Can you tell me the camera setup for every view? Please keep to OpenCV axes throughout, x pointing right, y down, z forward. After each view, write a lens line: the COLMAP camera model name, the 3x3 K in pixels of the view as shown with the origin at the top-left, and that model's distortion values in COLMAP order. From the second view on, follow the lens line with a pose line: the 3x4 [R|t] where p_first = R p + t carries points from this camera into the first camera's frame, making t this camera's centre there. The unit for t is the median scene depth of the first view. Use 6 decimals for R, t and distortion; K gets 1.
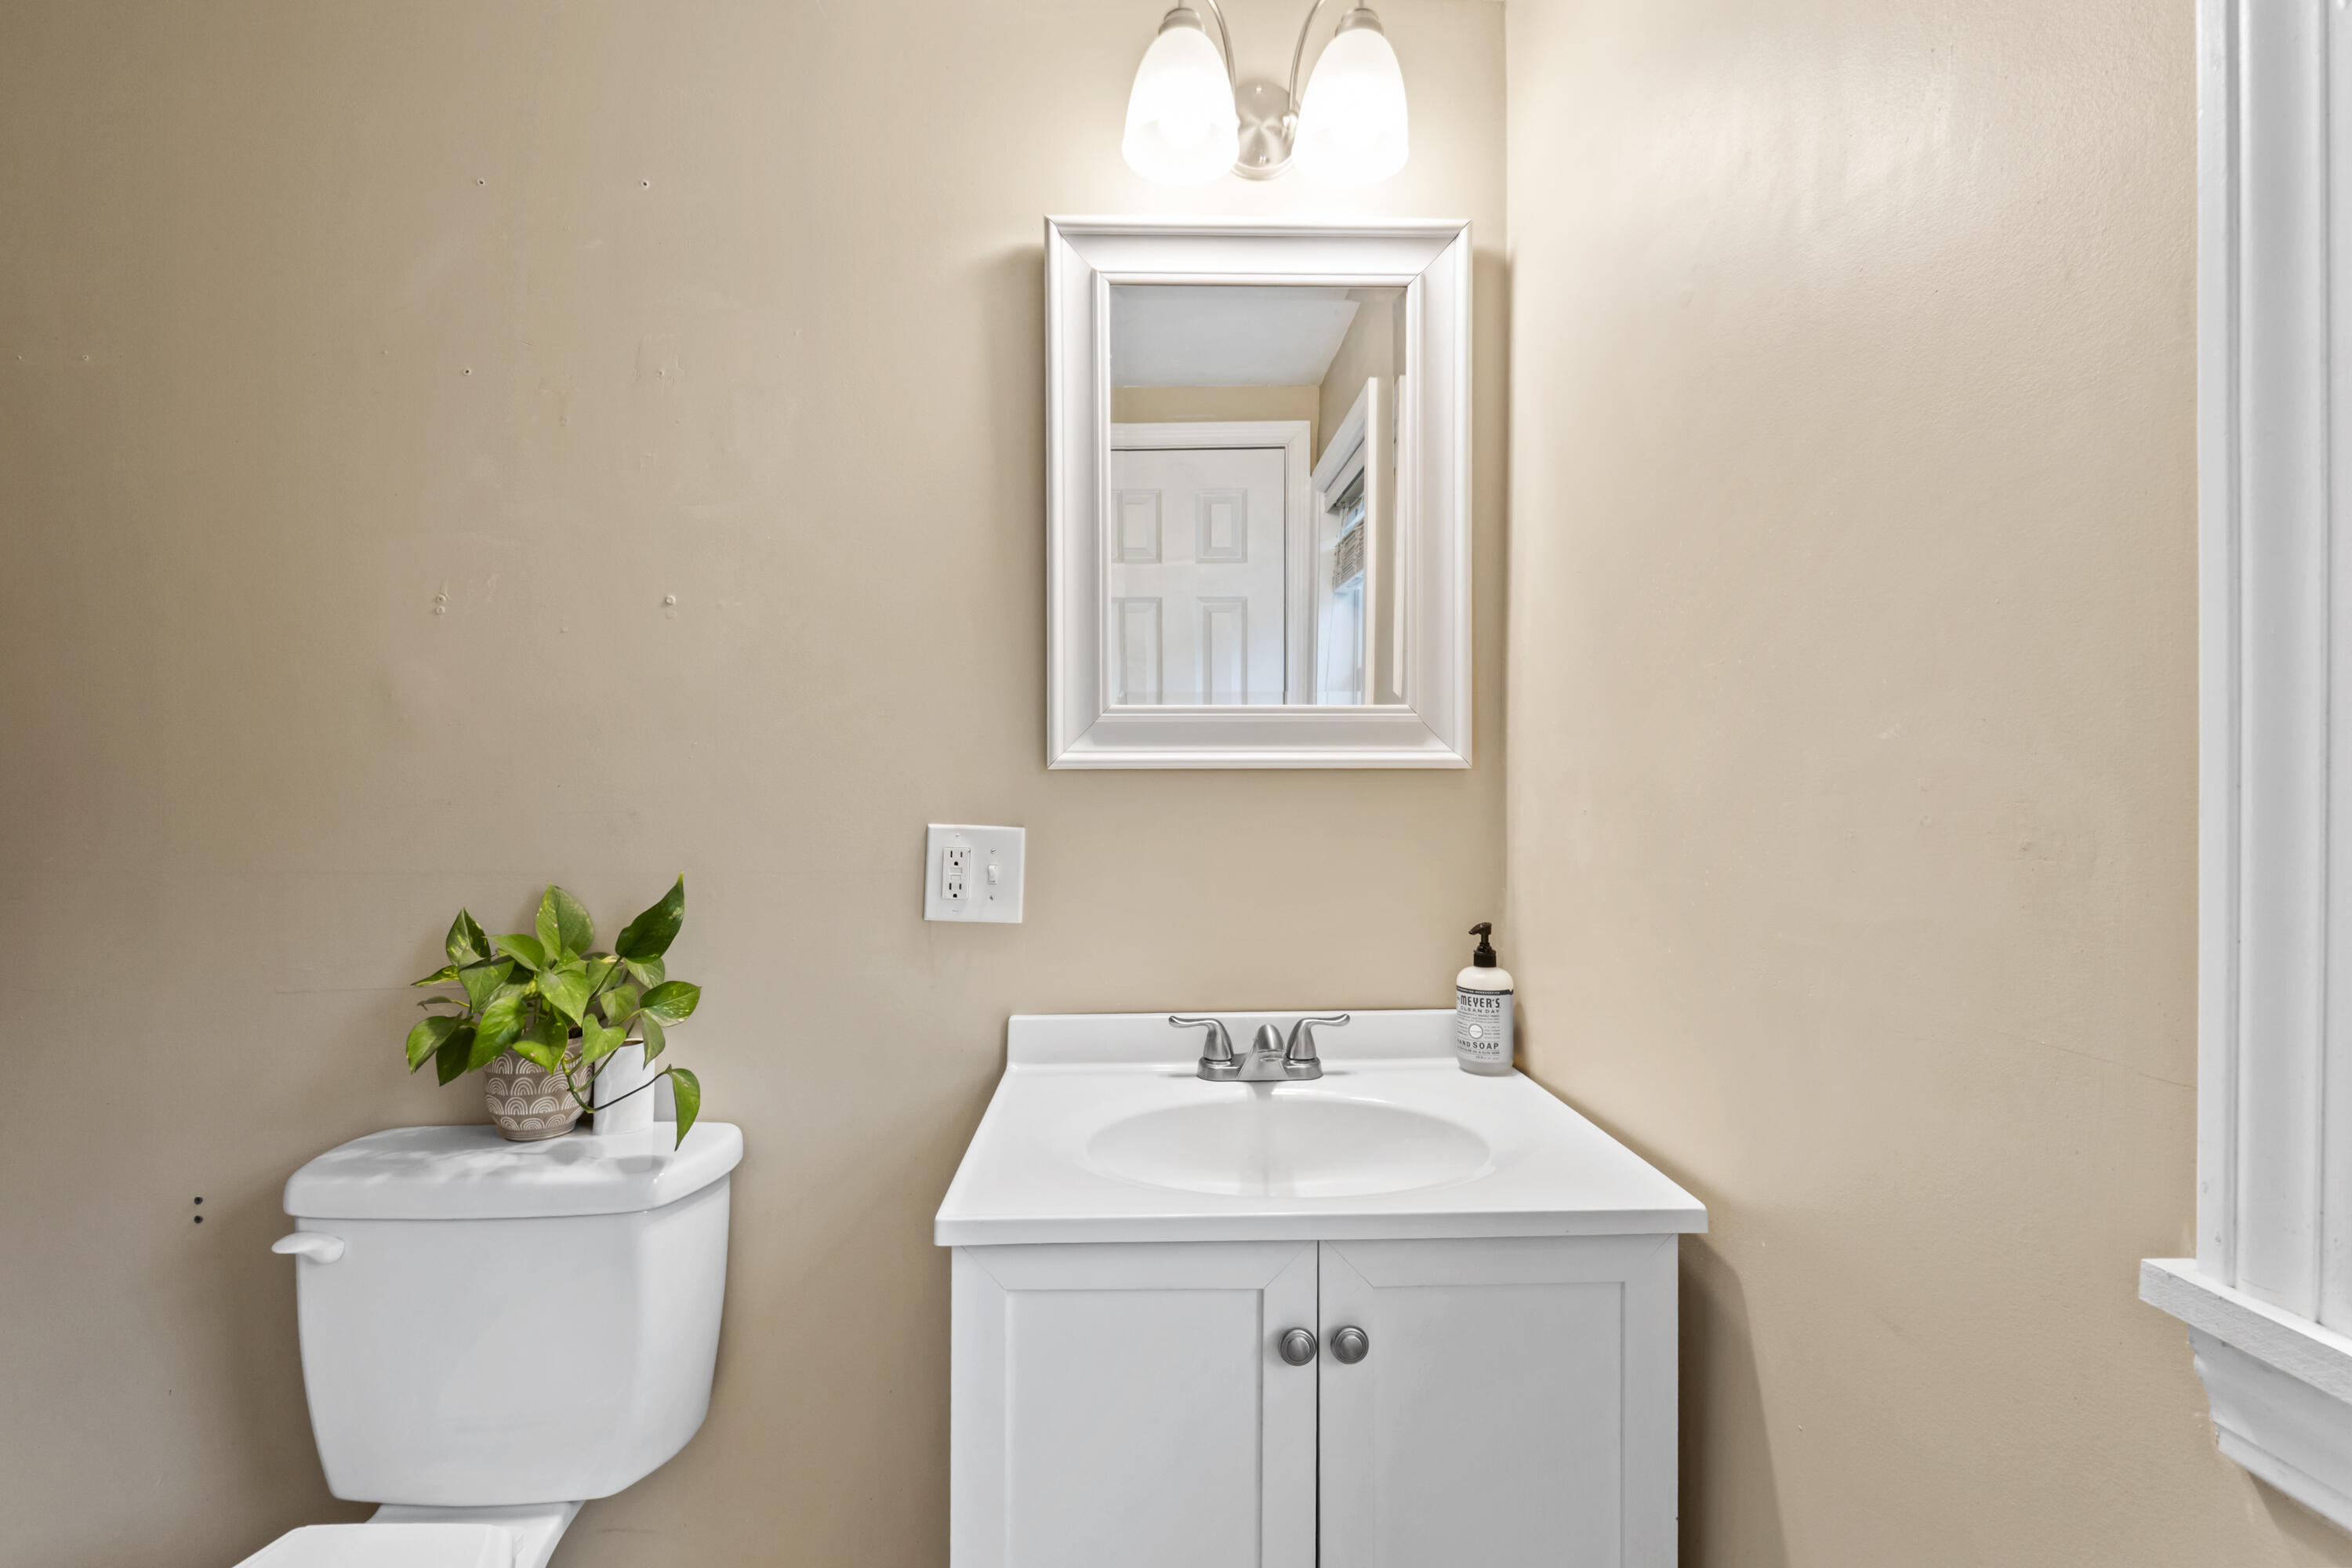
lens RADIAL K [[985.7, 0, 1181.4], [0, 985.7, 798.1], [0, 0, 1]] dist [-0.010195, 0.000555]
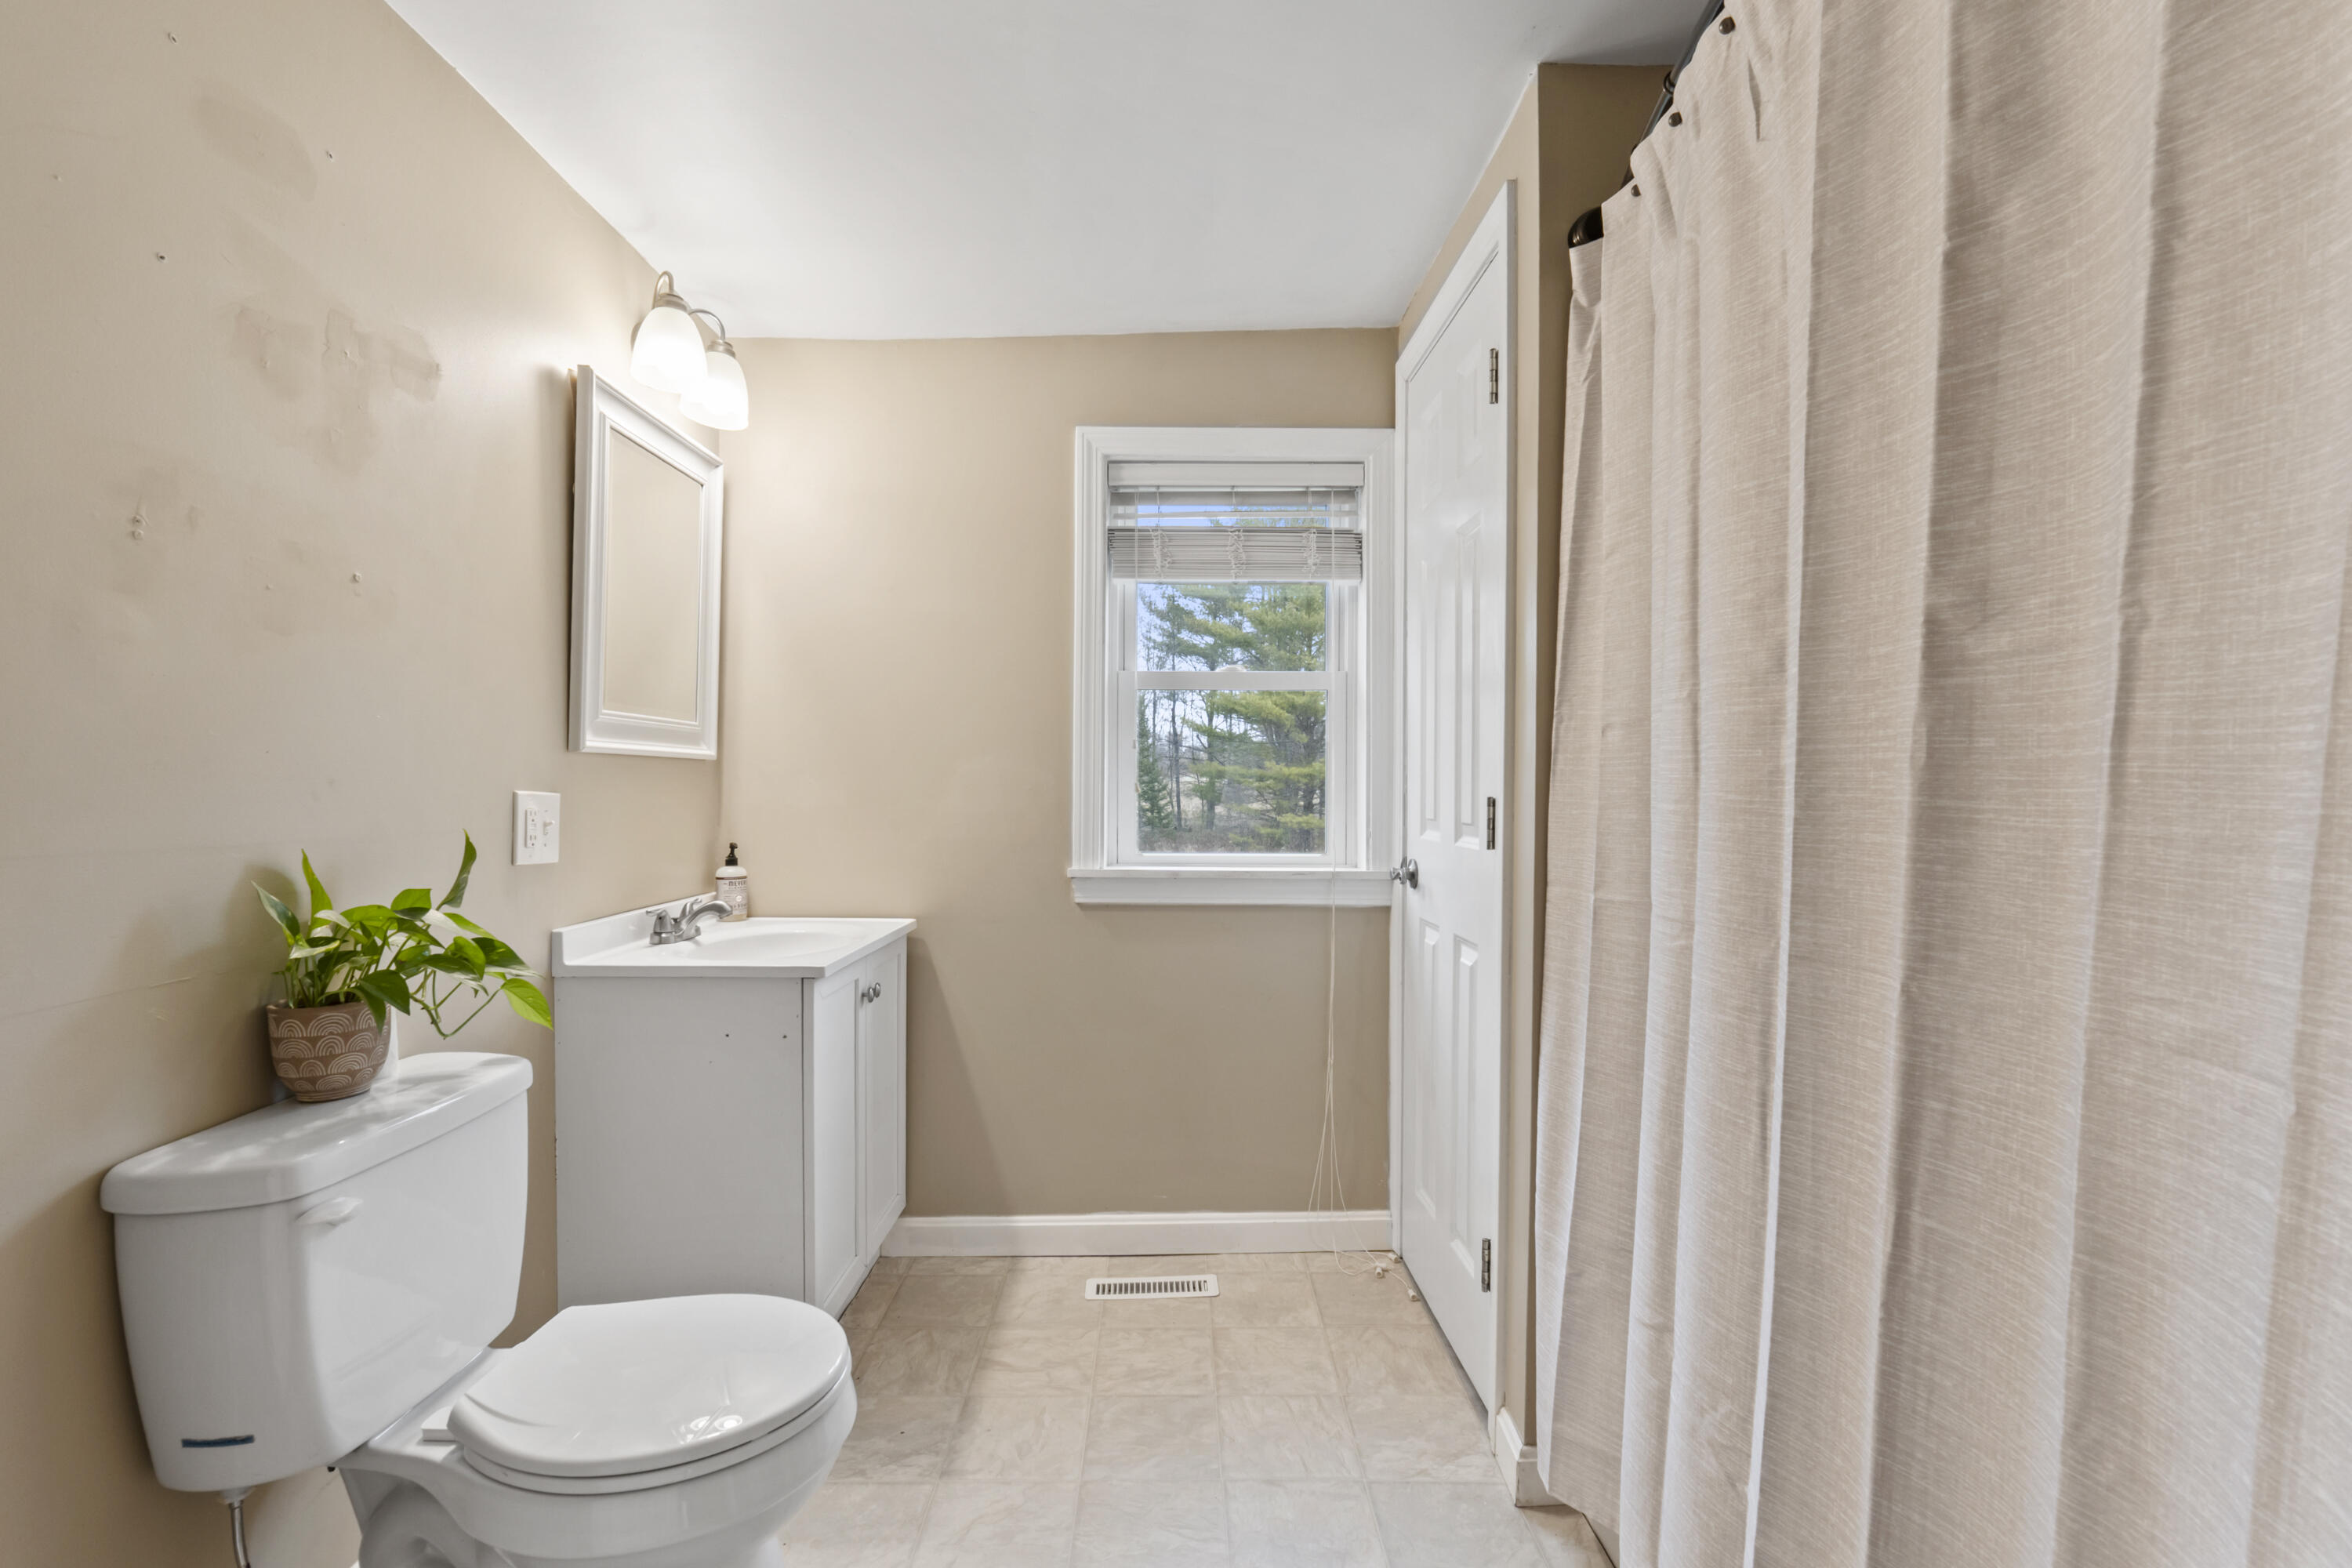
lens RADIAL K [[985.7, 0, 1178.2], [0, 985.7, 789.9], [0, 0, 1]] dist [-0.010195, 0.000555]
pose [[0.028065, -0.001993, 0.999604, -1.545615], [-0.010256, 0.999945, 0.002282, 0.013396], [-0.999553, -0.010316, 0.028043, 0.095543]]
